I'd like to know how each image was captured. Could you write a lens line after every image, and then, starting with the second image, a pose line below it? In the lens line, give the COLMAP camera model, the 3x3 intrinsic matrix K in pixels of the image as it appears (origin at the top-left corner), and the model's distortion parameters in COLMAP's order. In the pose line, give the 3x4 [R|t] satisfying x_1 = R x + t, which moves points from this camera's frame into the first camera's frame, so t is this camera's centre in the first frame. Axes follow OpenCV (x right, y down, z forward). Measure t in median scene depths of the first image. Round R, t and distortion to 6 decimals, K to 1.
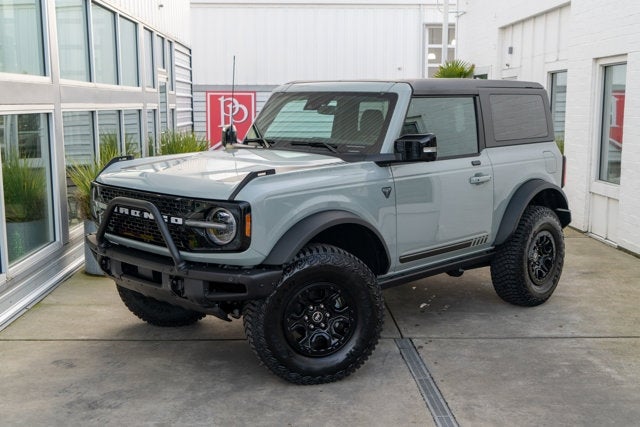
lens RADIAL K [[741.4, 0, 324.8], [0, 741.4, 215.9], [0, 0, 1]] dist [0.065541, 0.000000]
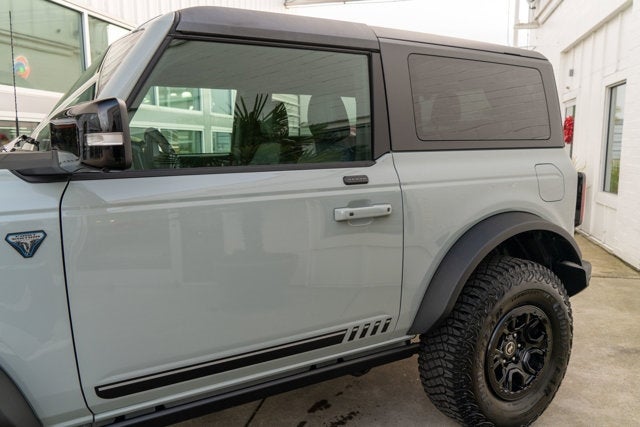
lens RADIAL K [[489.3, 0, 317.6], [0, 489.3, 213.1], [0, 0, 1]] dist [0.008990, 0.012429]
pose [[0.960992, 0.033719, -0.274513, 0.241513], [-0.035447, 0.999371, -0.001334, -0.042026], [0.274295, 0.011013, 0.961583, 0.601793]]
